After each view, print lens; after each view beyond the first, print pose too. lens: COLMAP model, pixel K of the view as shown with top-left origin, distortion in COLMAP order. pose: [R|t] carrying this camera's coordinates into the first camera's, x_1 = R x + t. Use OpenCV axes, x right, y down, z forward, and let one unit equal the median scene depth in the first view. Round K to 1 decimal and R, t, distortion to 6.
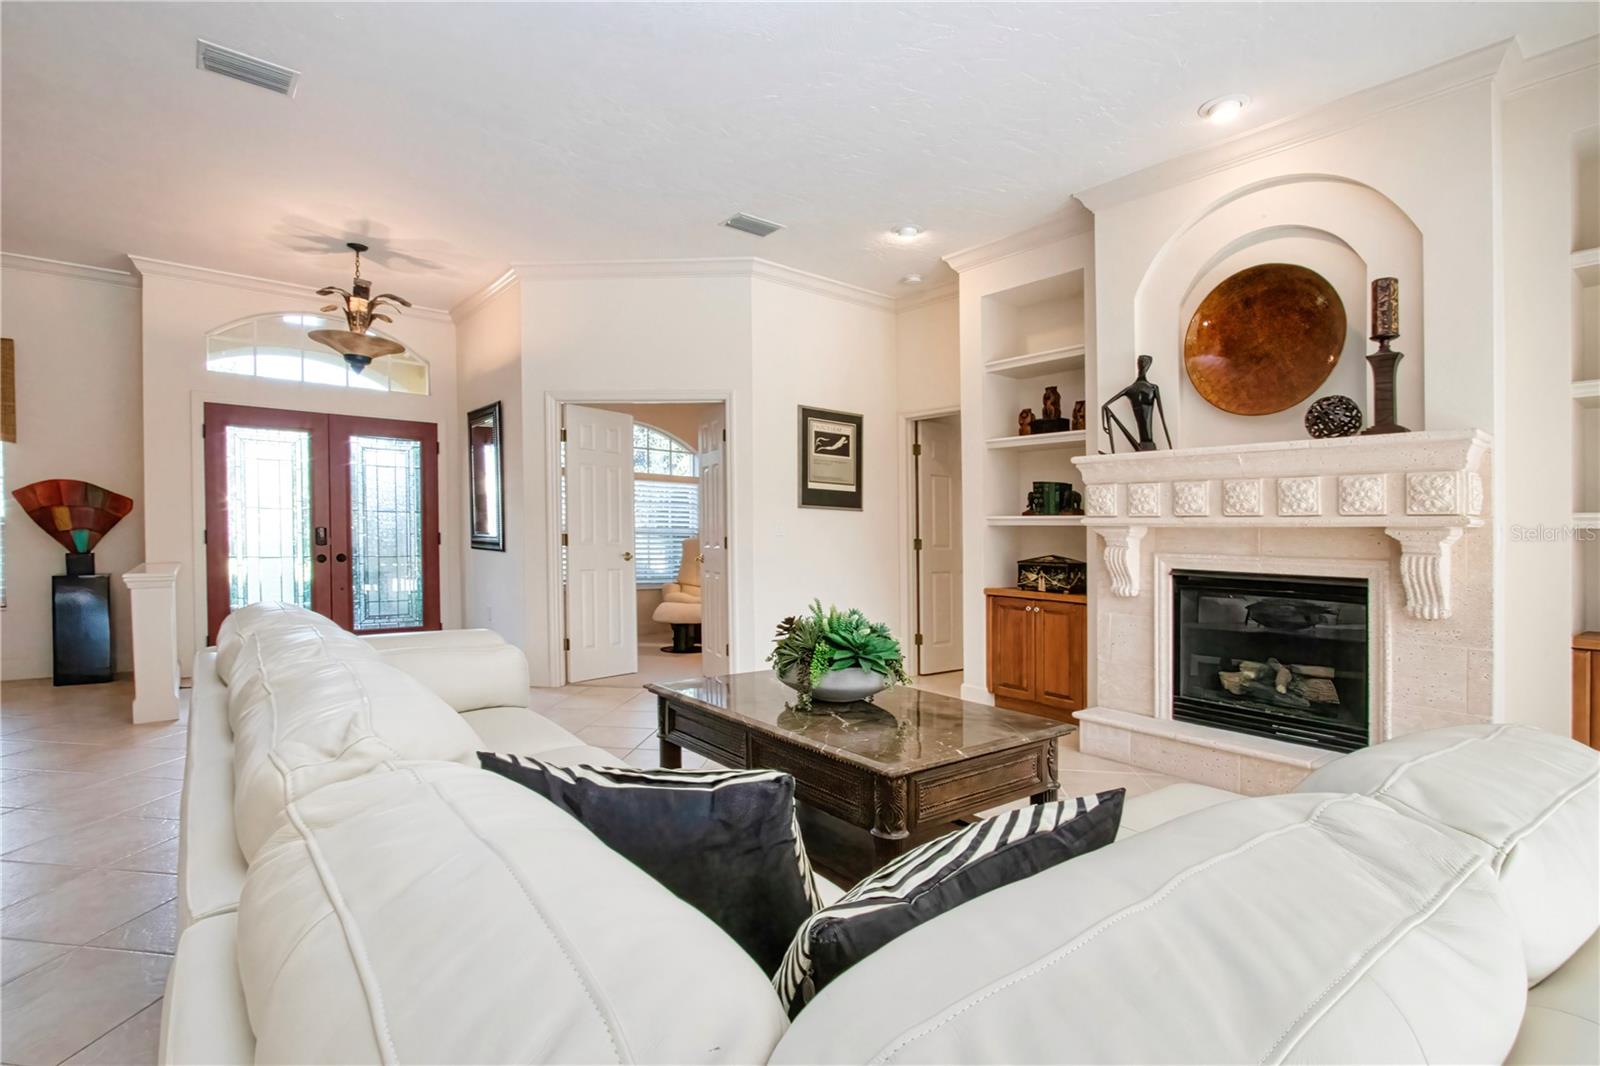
lens RADIAL K [[783.3, 0, 787.2], [0, 783.3, 534.4], [0, 0, 1]] dist [-0.022873, 0.005208]
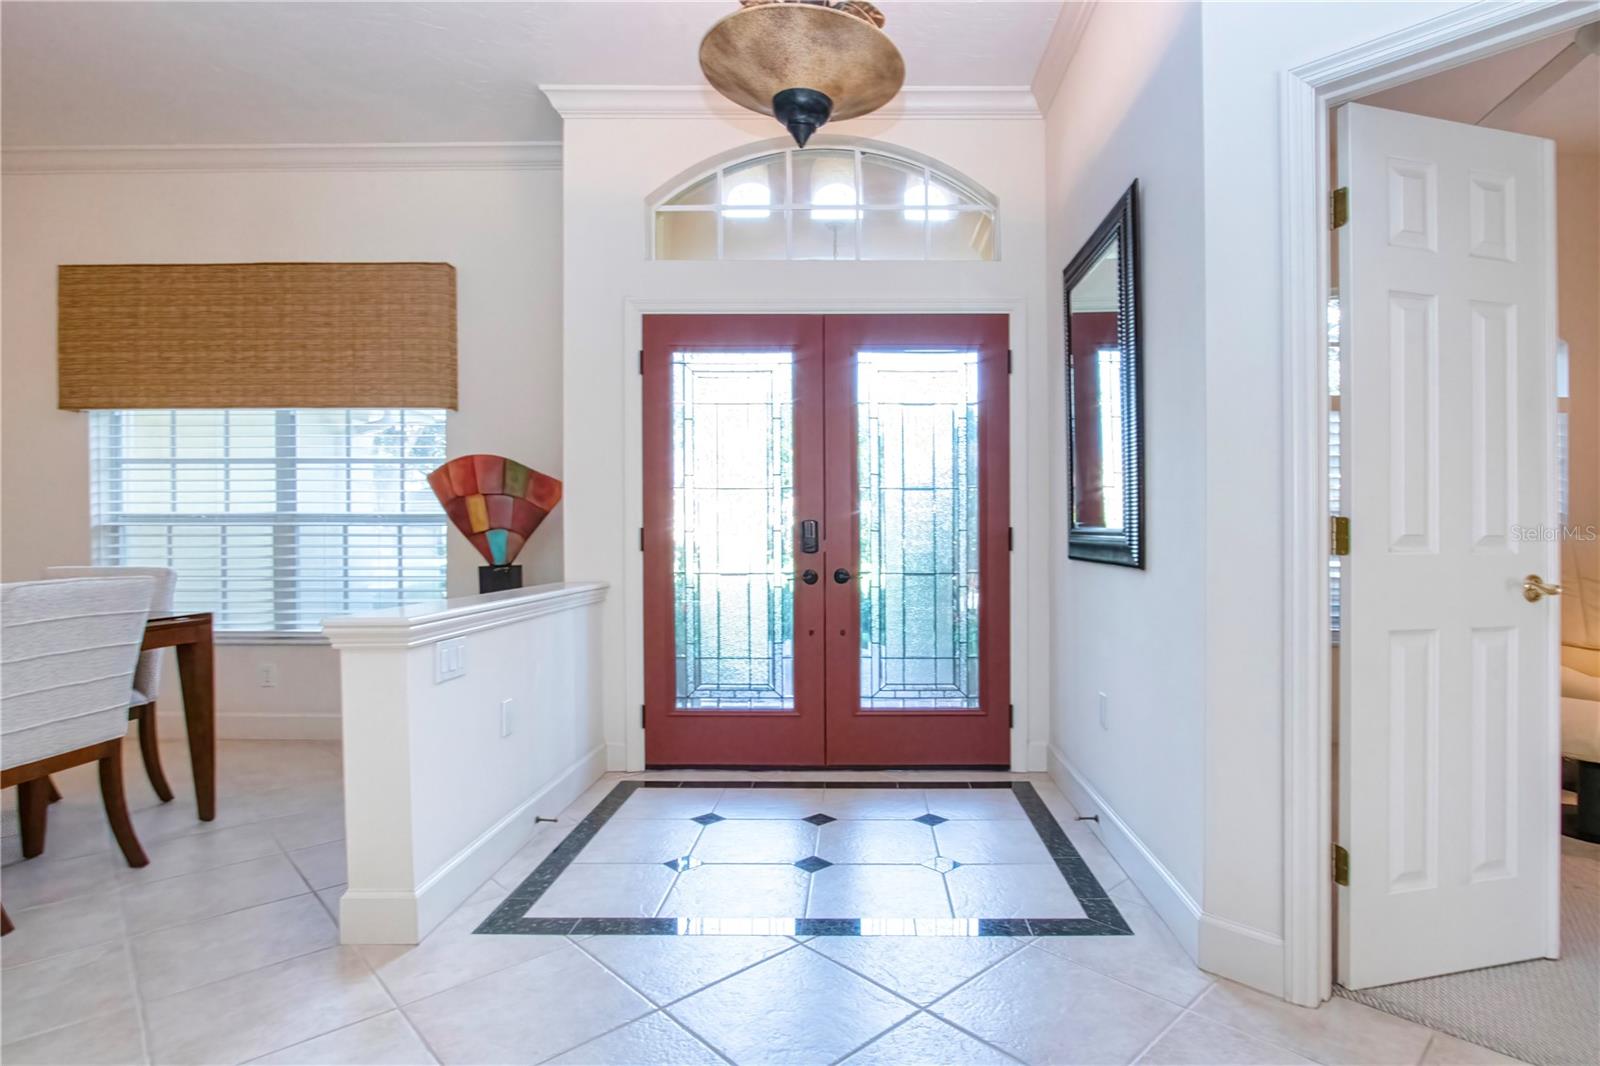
lens RADIAL K [[809.6, 0, 860.1], [0, 809.6, 546.8], [0, 0, 1]] dist [-0.017299, 0.000379]
pose [[0.782192, -0.003772, -0.623026, -0.227686], [0.011977, 0.999888, 0.008983, 0.005528], [0.622922, -0.014489, 0.782150, 0.612340]]
